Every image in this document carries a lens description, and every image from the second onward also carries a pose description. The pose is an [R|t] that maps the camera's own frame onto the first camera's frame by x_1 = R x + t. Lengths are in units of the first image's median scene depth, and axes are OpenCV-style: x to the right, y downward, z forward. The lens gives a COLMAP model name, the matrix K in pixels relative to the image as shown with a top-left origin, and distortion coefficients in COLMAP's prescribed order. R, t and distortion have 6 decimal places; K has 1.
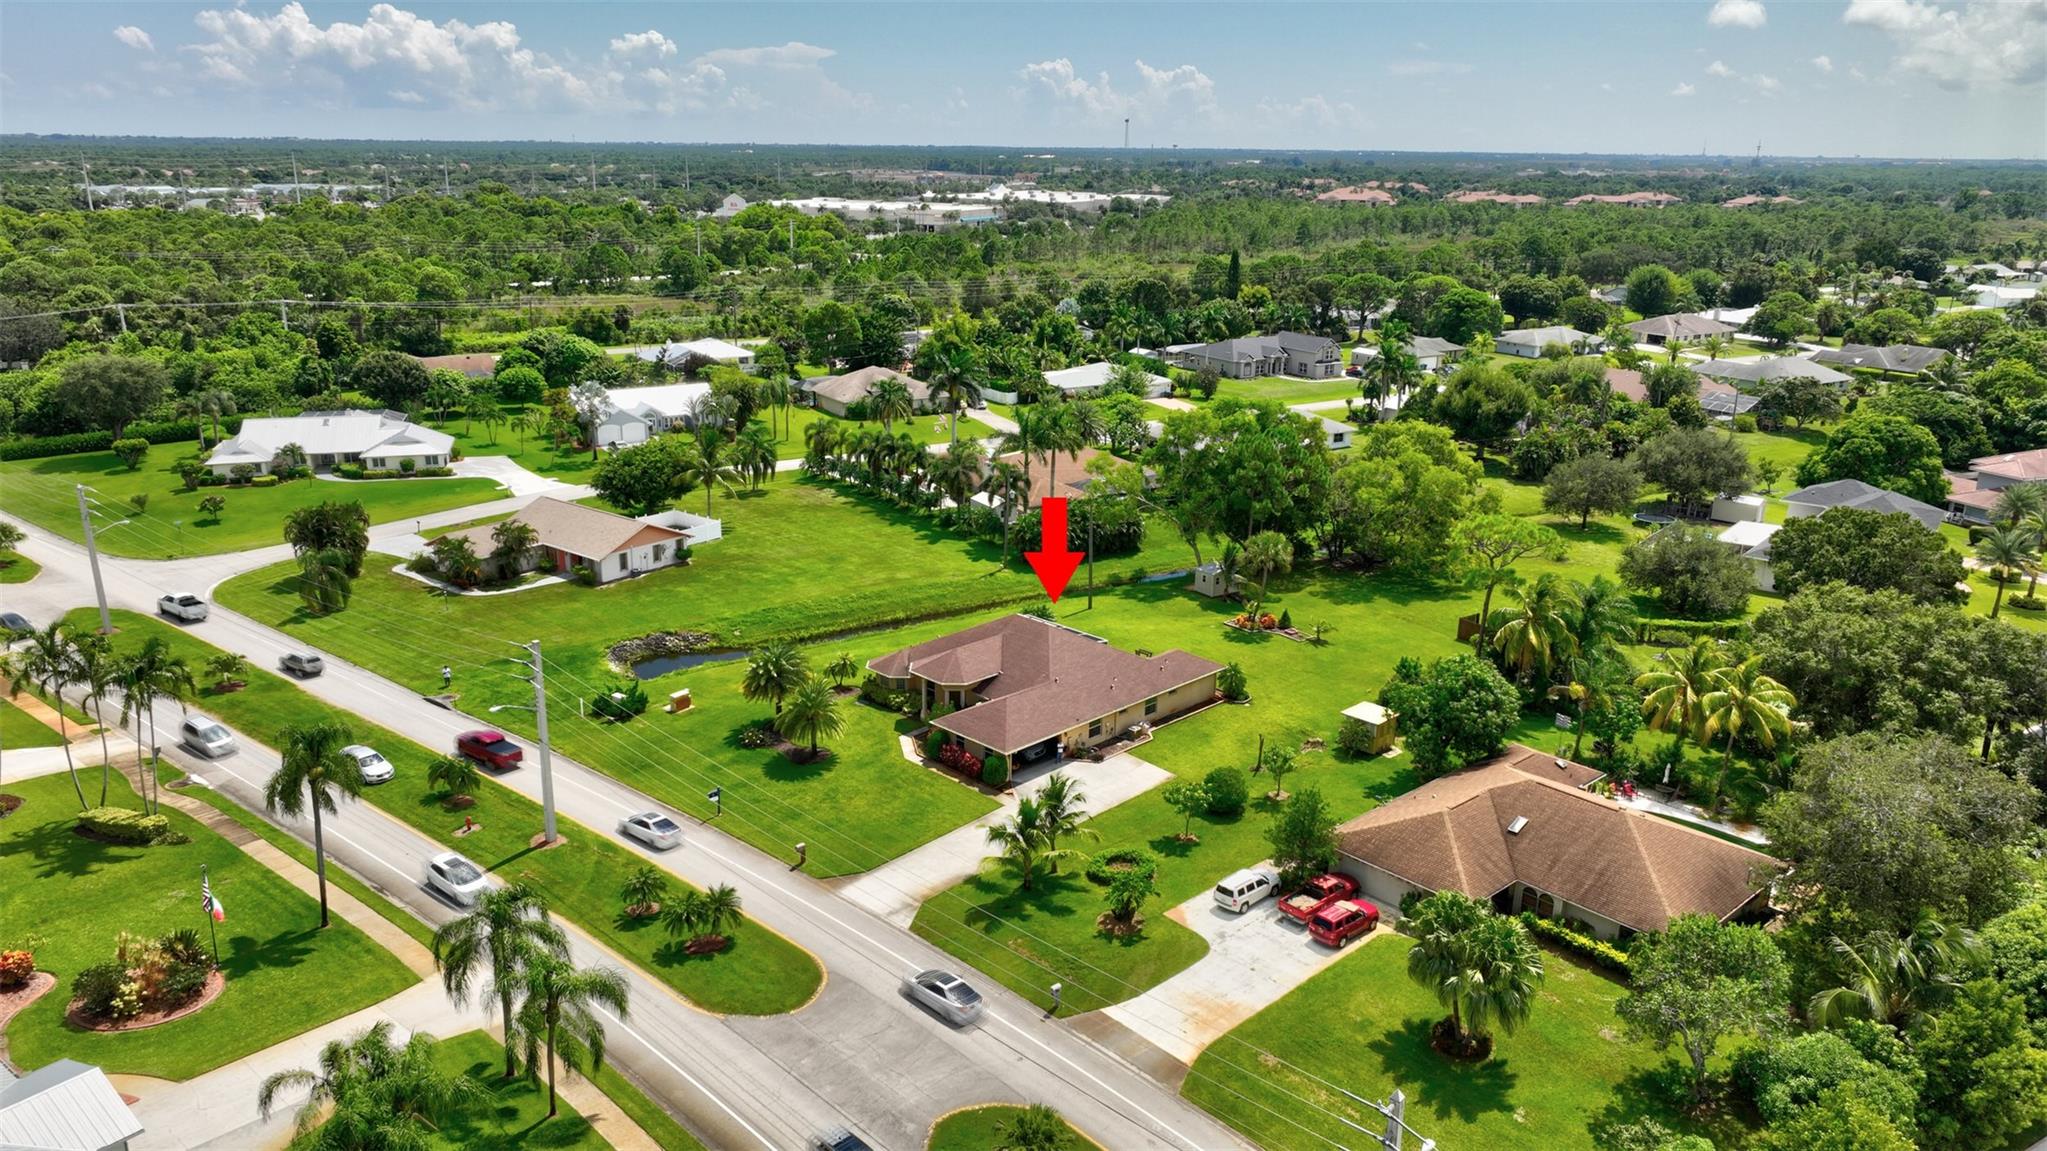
lens RADIAL K [[1455.7, 0, 1010.6], [0, 1455.7, 583.8], [0, 0, 1]] dist [-0.008612, 0.026908]
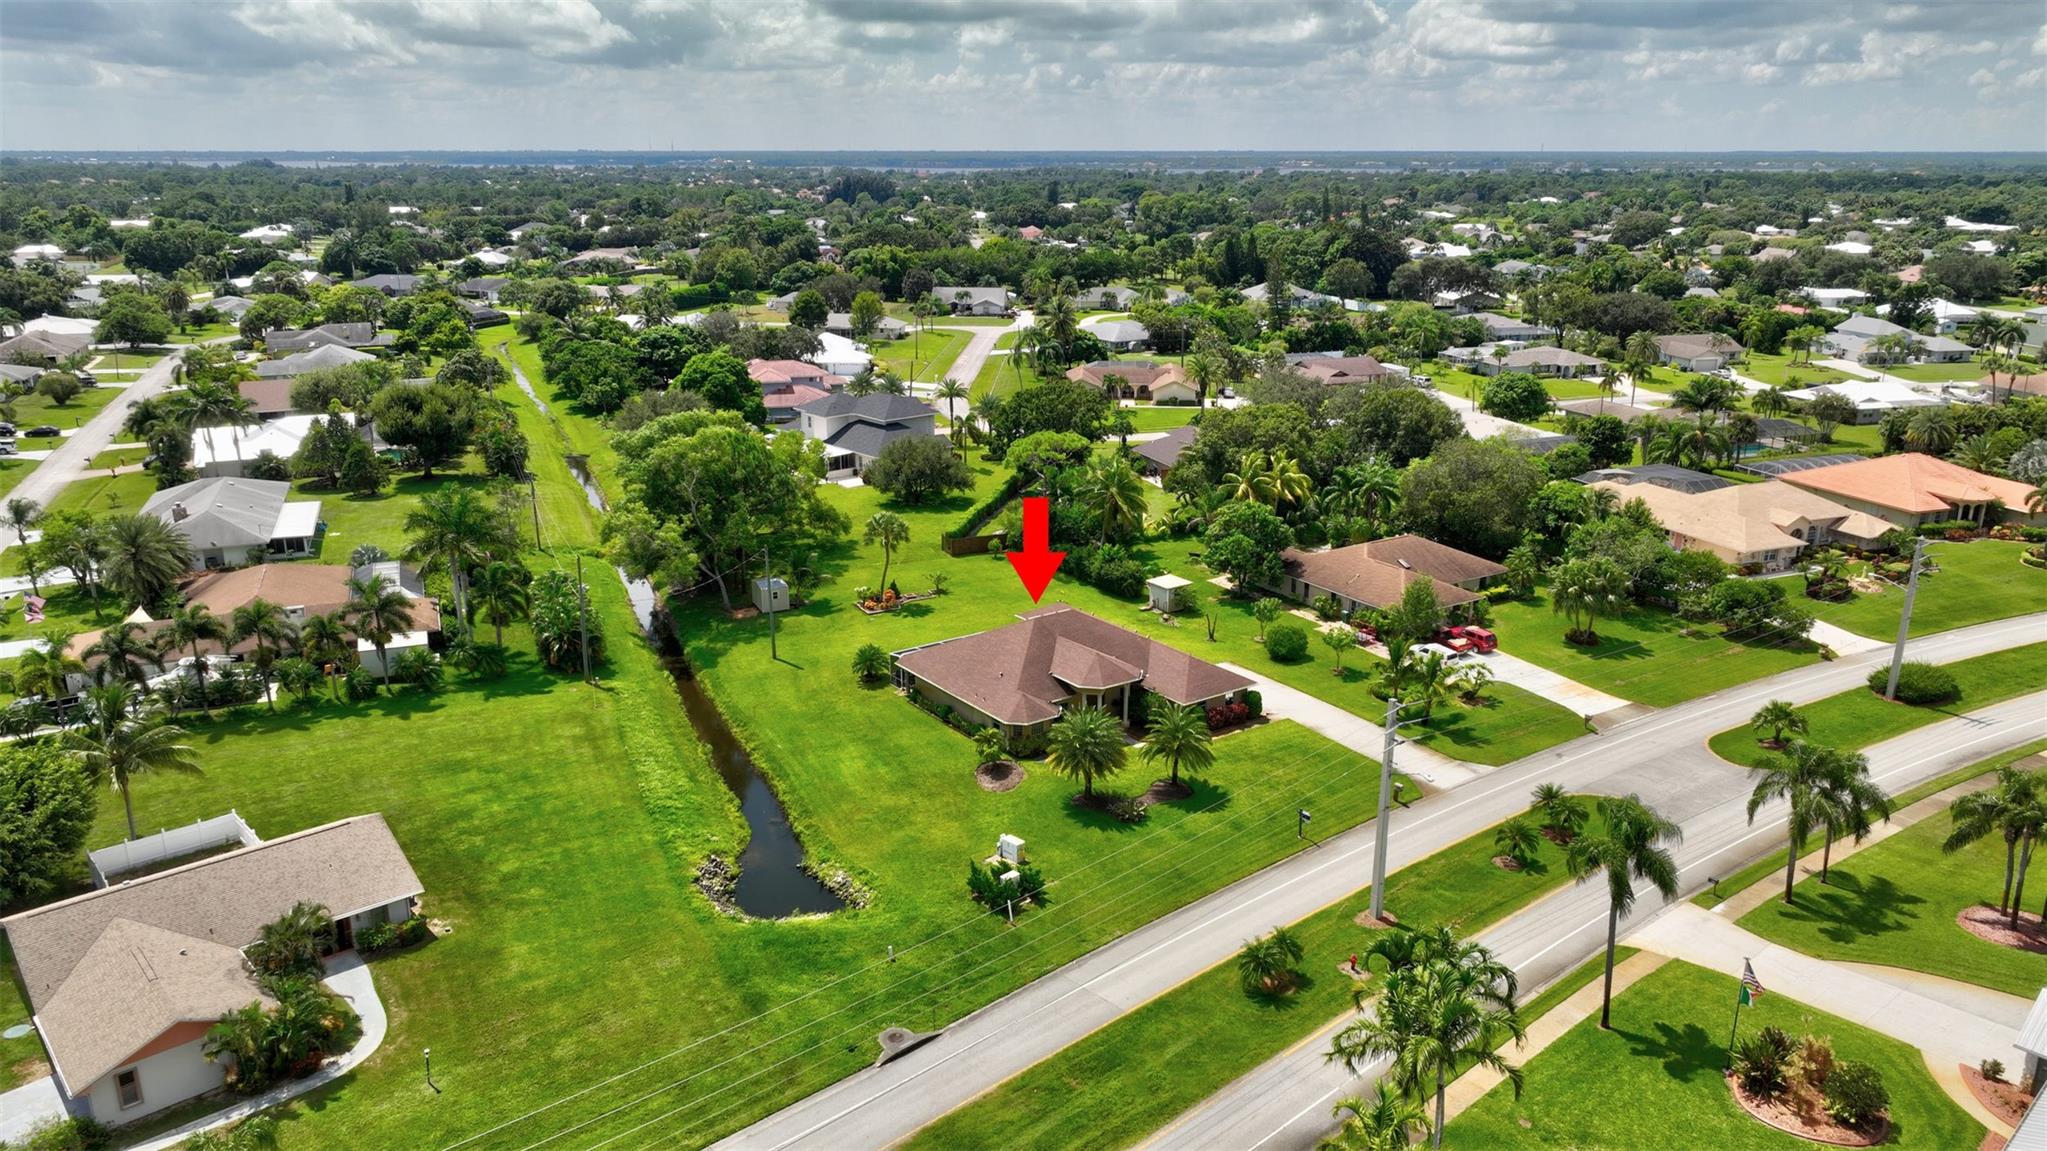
lens RADIAL K [[1455.7, 0, 1026.7], [0, 1455.7, 574.8], [0, 0, 1]] dist [-0.008612, 0.026908]
pose [[0.152834, -0.290616, 0.944555, -0.749133], [0.290021, 0.926889, 0.238253, -0.198035], [-0.944738, 0.237528, 0.225945, 0.619494]]
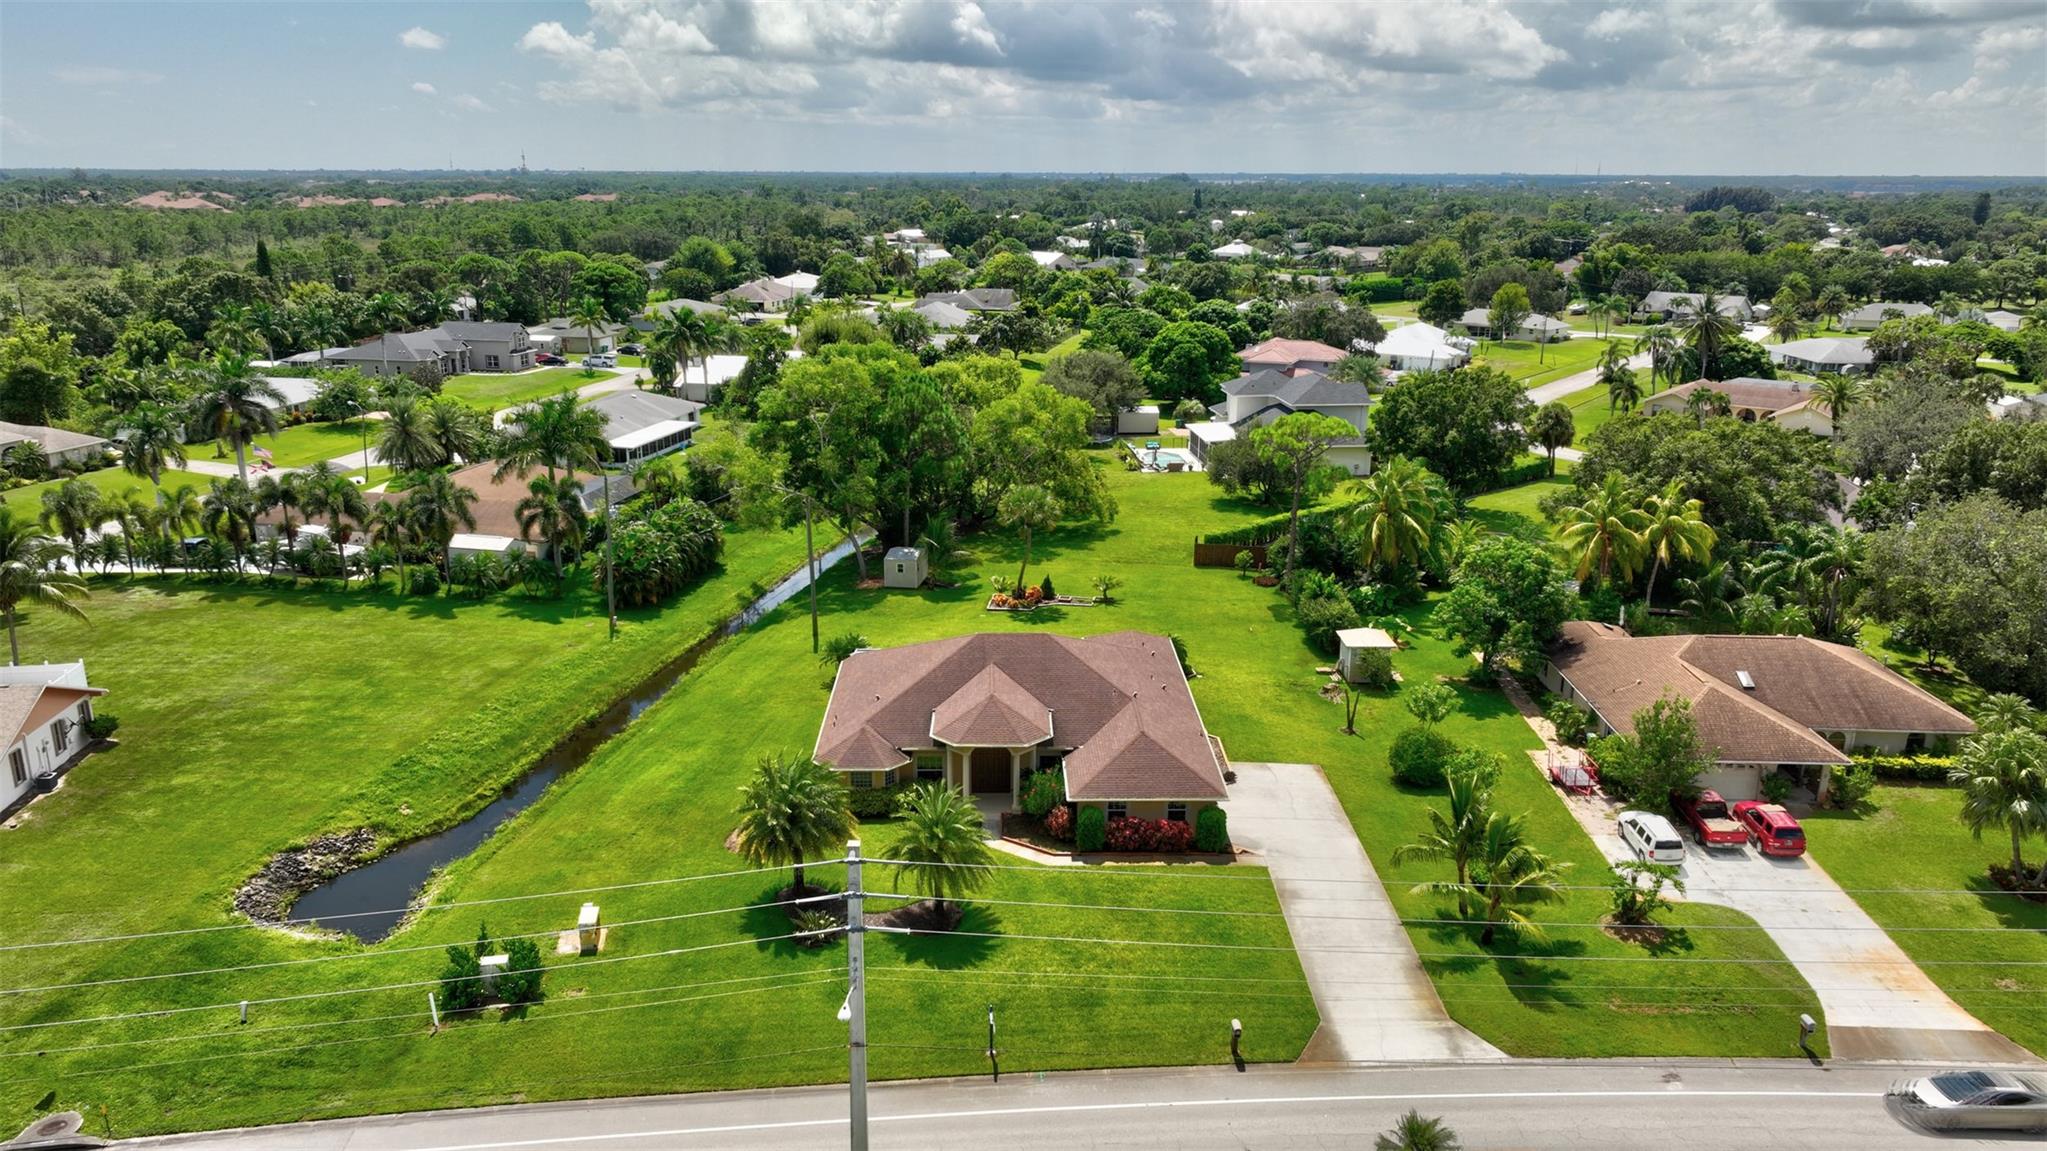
lens RADIAL K [[1455.7, 0, 1024.3], [0, 1455.7, 554.5], [0, 0, 1]] dist [-0.008612, 0.026908]
pose [[0.686105, -0.194431, 0.701040, -0.376684], [0.215705, 0.974662, 0.059210, -0.043265], [-0.694789, 0.110594, 0.710660, 0.383479]]
